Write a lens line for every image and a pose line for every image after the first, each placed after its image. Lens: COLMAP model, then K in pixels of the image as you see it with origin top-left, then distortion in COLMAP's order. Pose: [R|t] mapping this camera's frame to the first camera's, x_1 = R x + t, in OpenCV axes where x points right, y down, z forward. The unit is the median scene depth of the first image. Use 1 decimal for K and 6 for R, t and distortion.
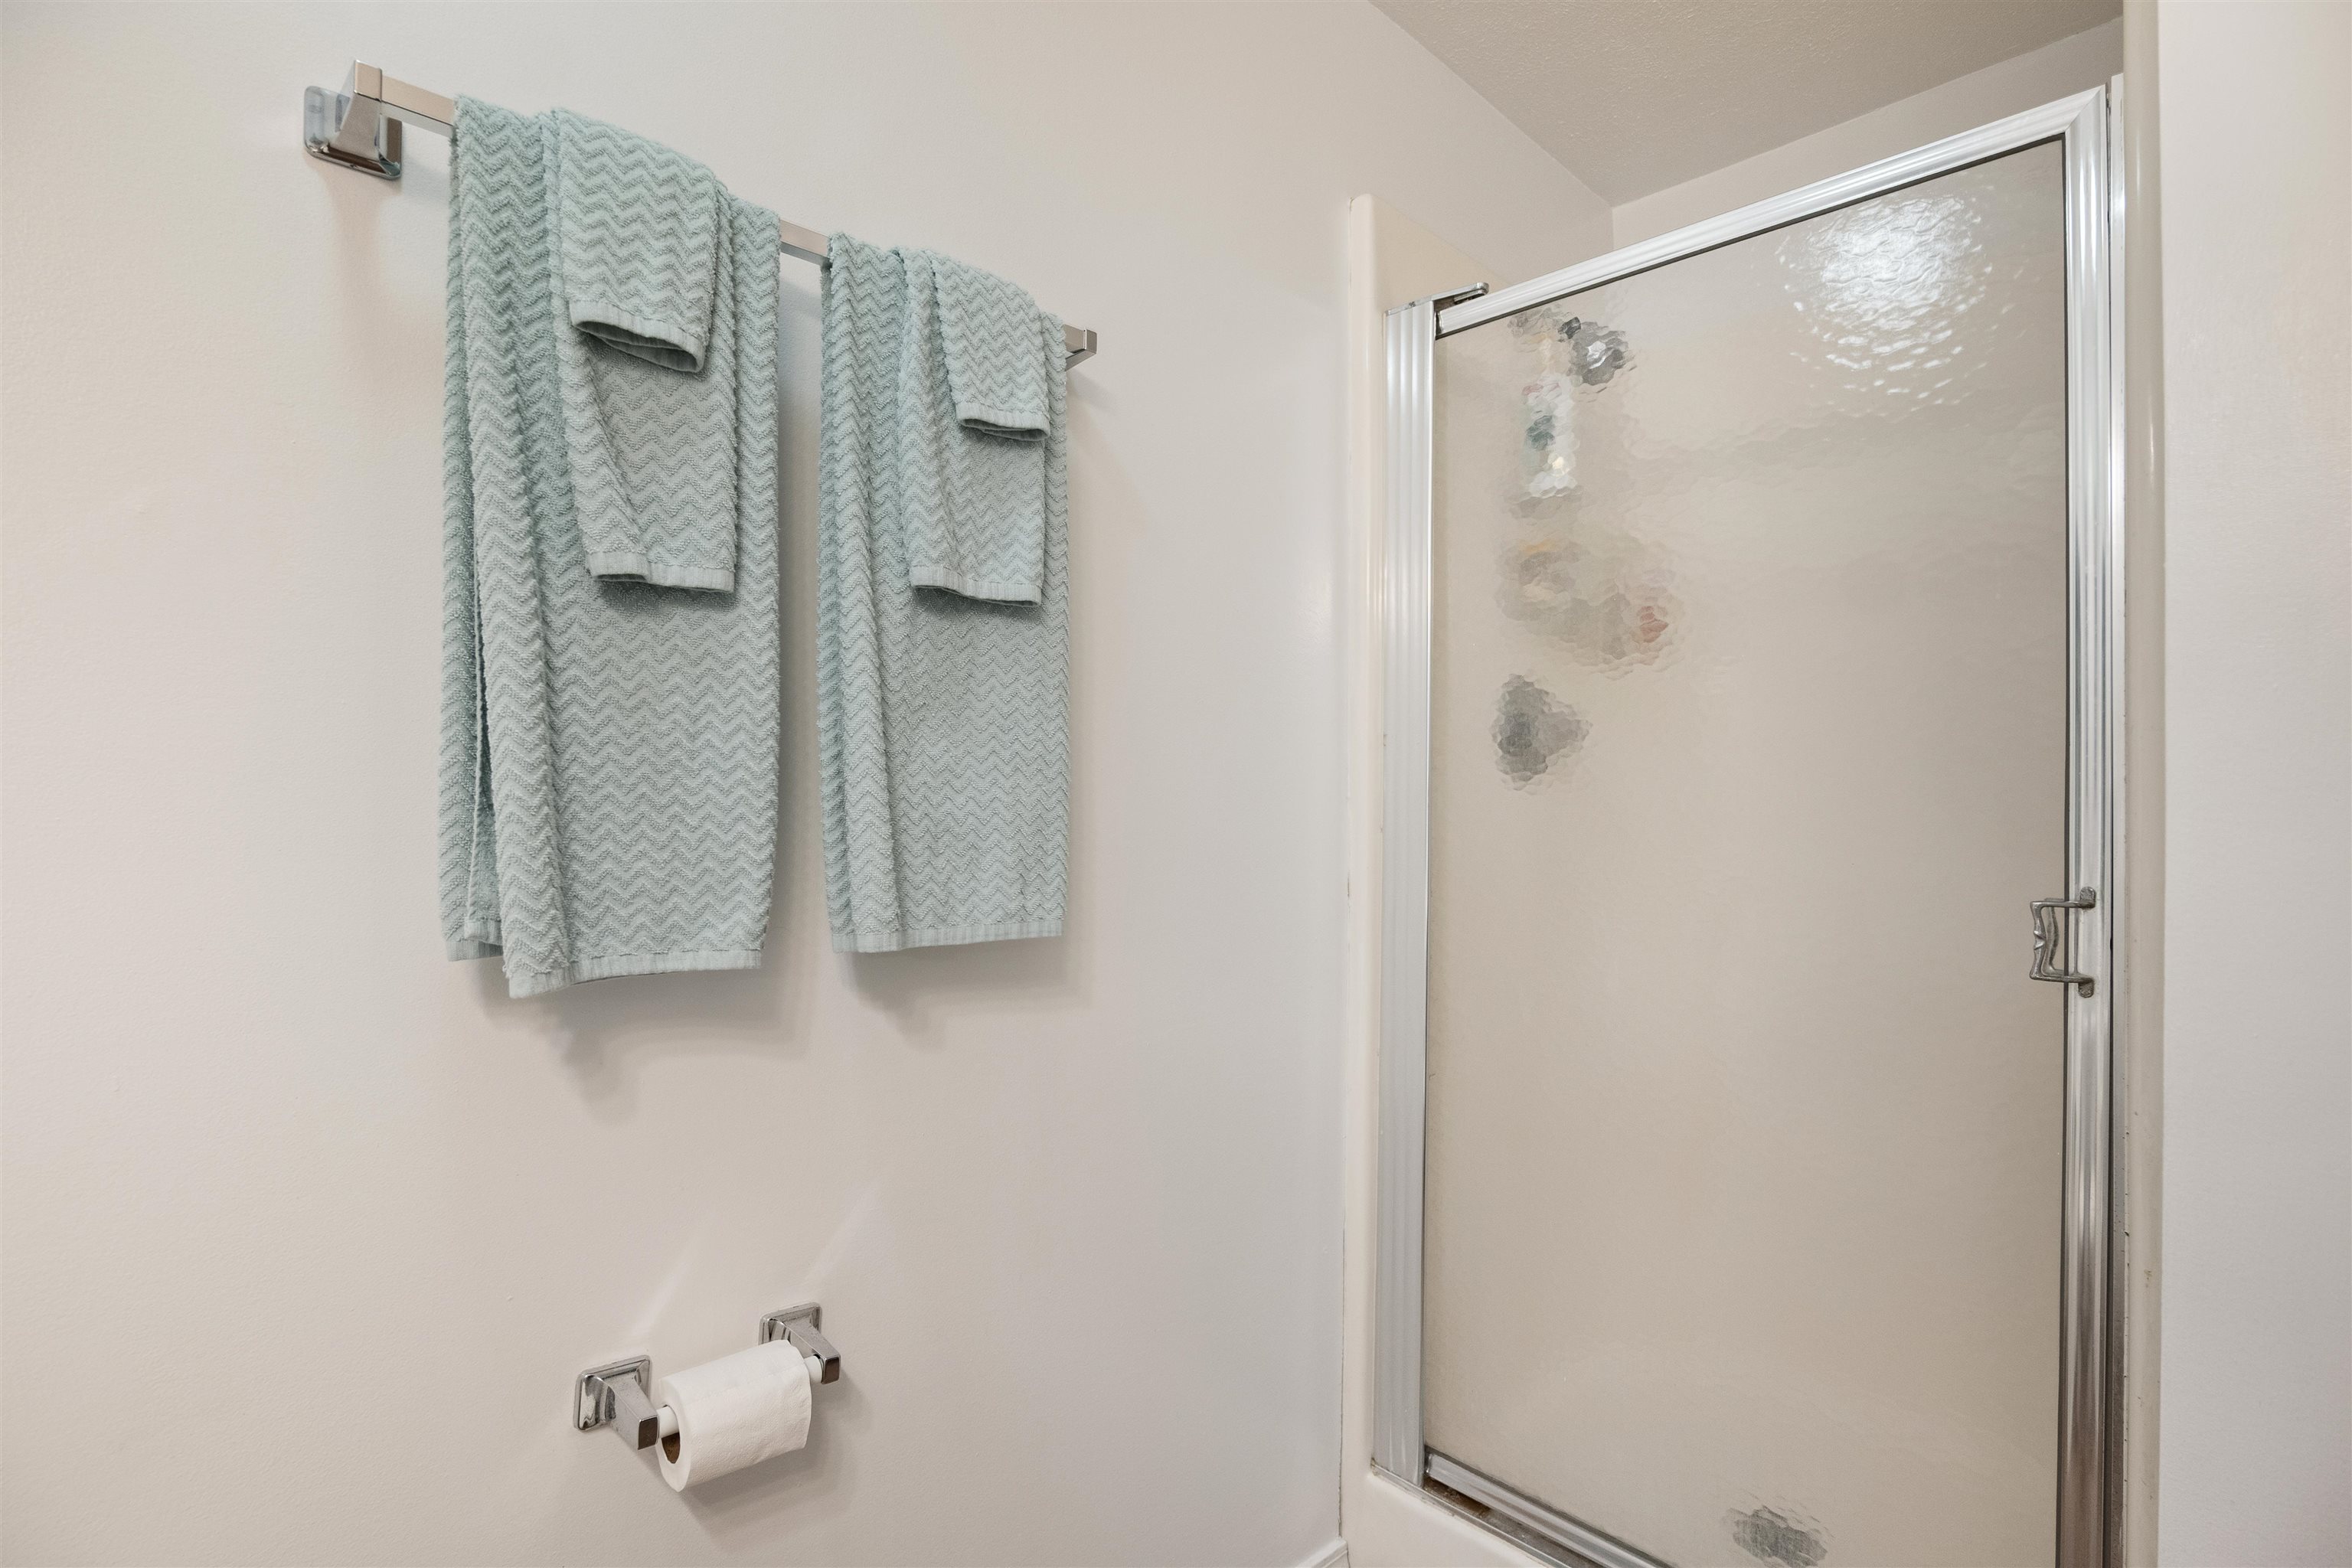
lens RADIAL K [[1098.9, 0, 1171.2], [0, 1098.9, 786.2], [0, 0, 1]] dist [-0.019079, 0.000212]
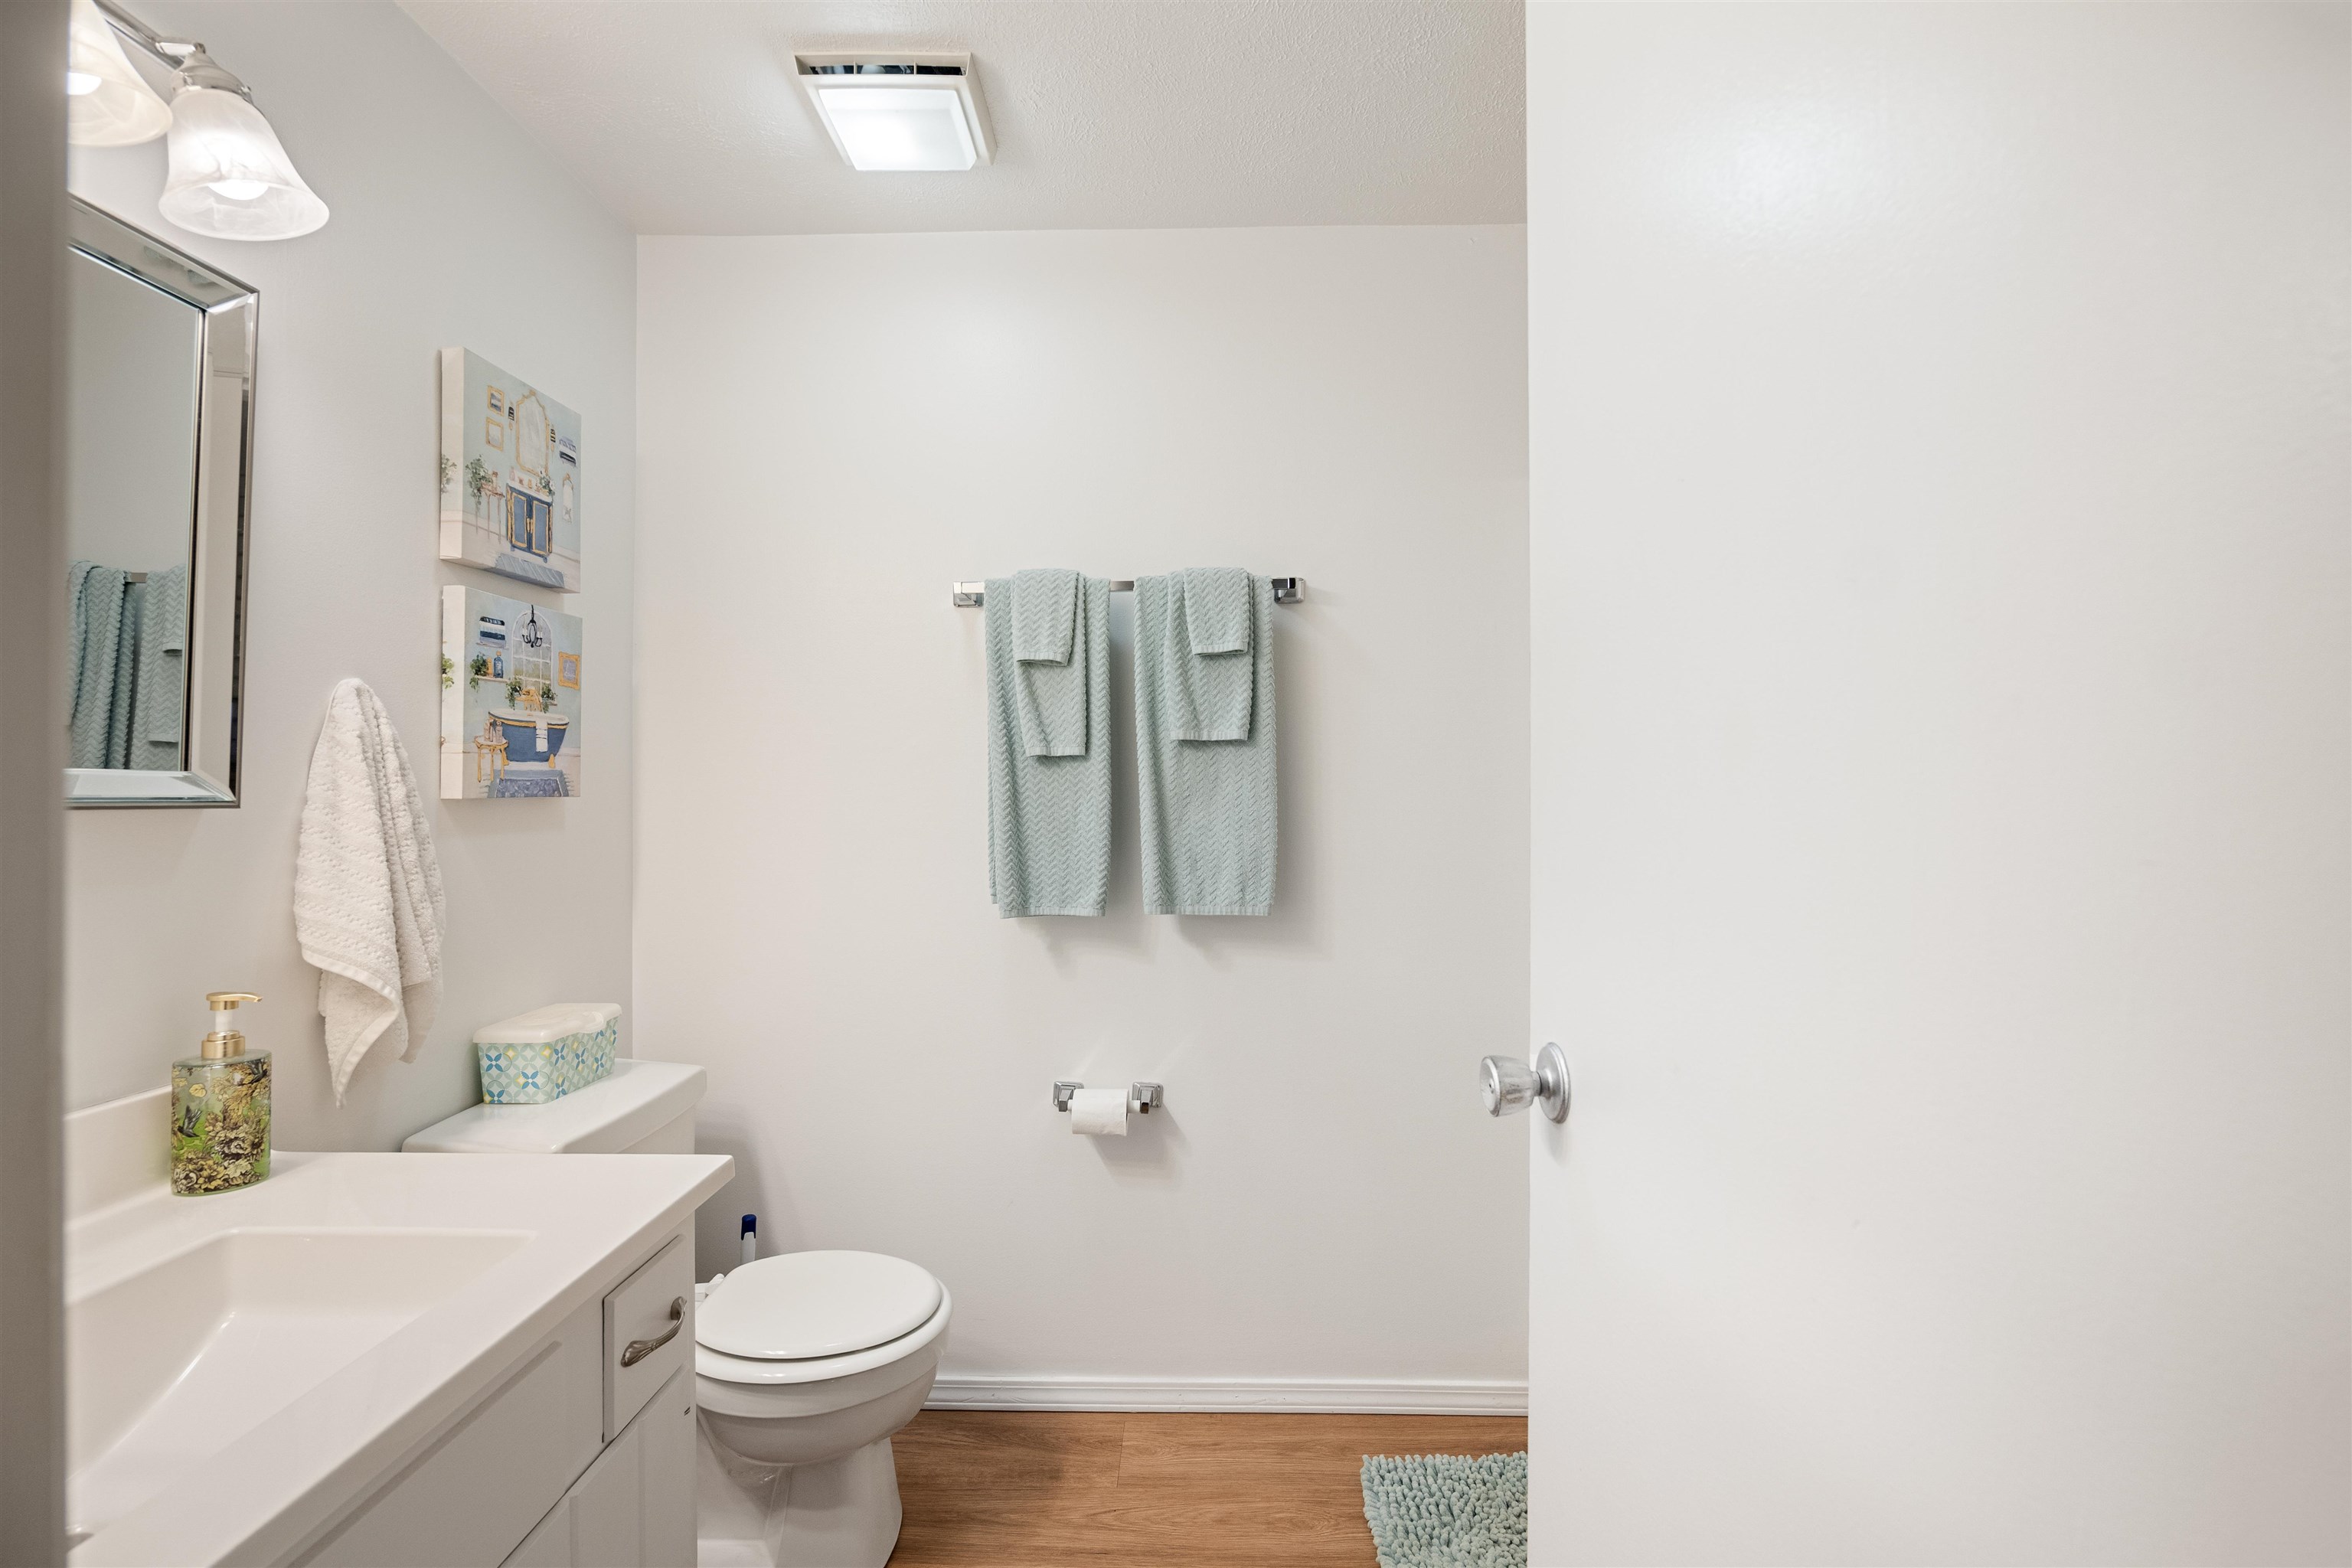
lens RADIAL K [[1098.9, 0, 1182.8], [0, 1098.9, 782.2], [0, 0, 1]] dist [-0.019079, 0.000212]
pose [[0.726203, -0.007509, -0.687439, 1.280014], [0.013746, 0.999899, 0.003599, -0.116521], [0.687342, -0.012063, 0.726233, -0.526234]]
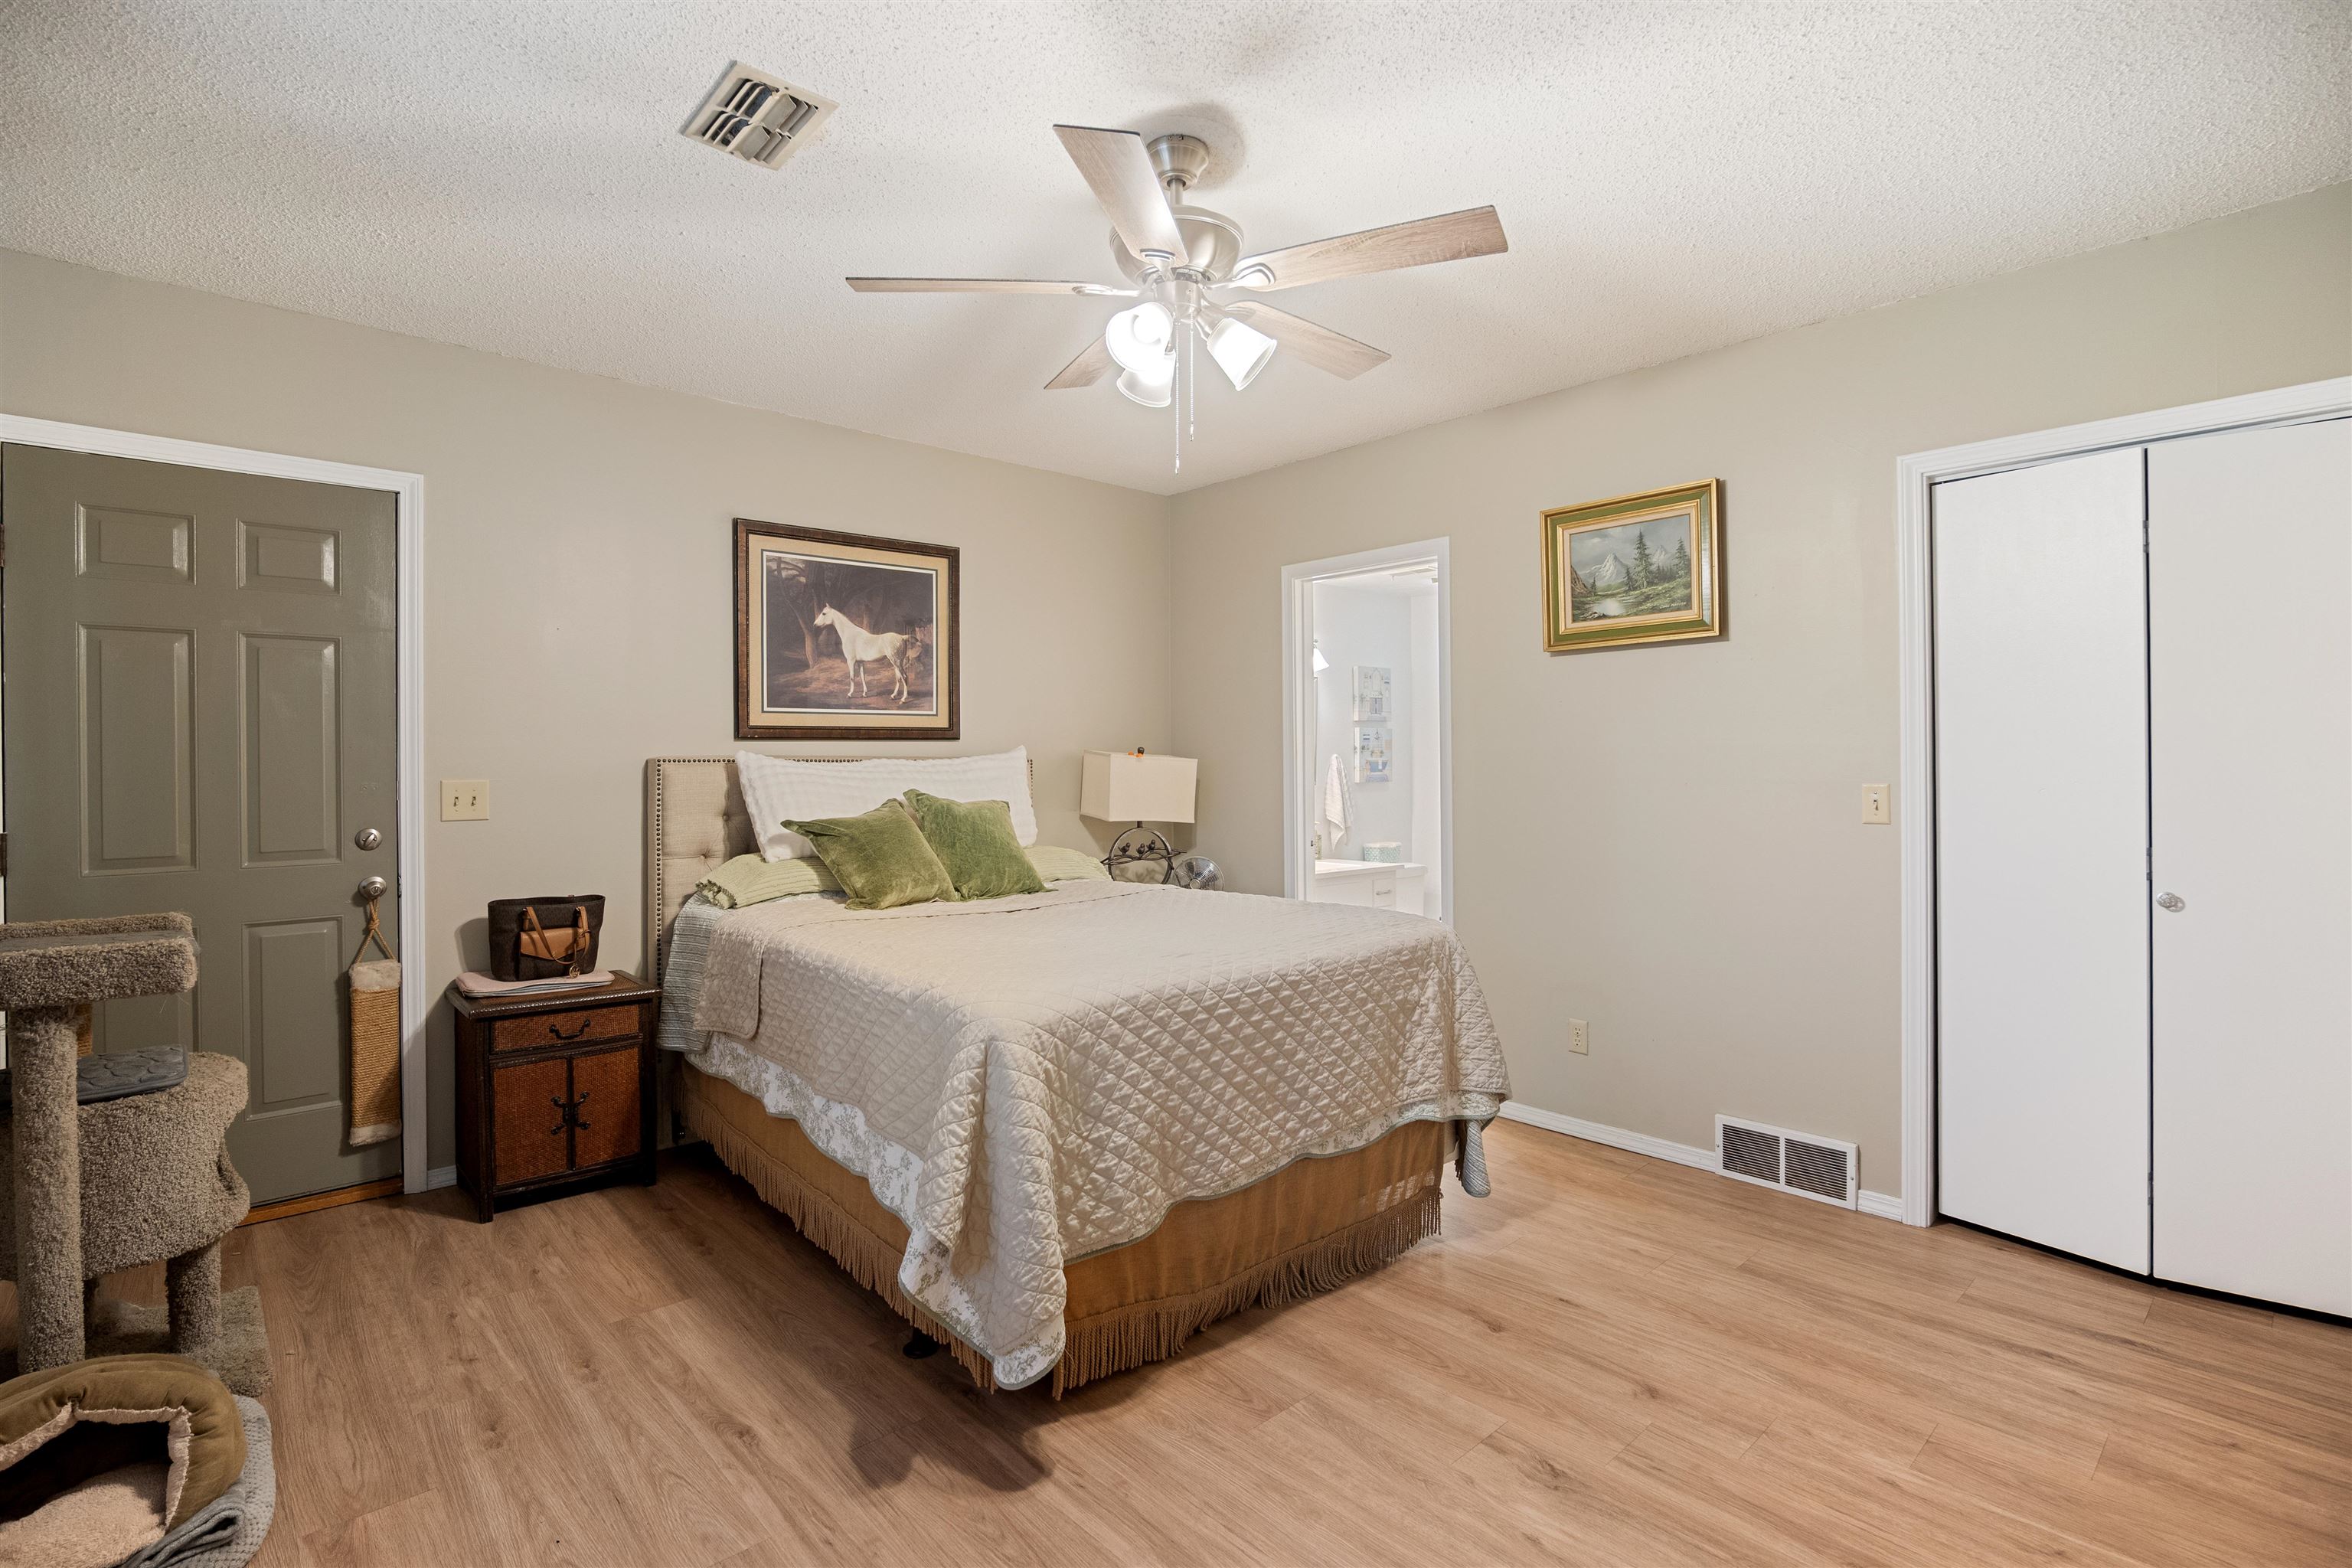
lens RADIAL K [[1098.9, 0, 1175.8], [0, 1098.9, 772.3], [0, 0, 1]] dist [-0.019079, 0.000212]
pose [[-0.011952, -0.000588, -0.999928, 3.901878], [0.022996, 0.999735, -0.000863, -0.153009], [0.999664, -0.023005, -0.011935, -0.844070]]
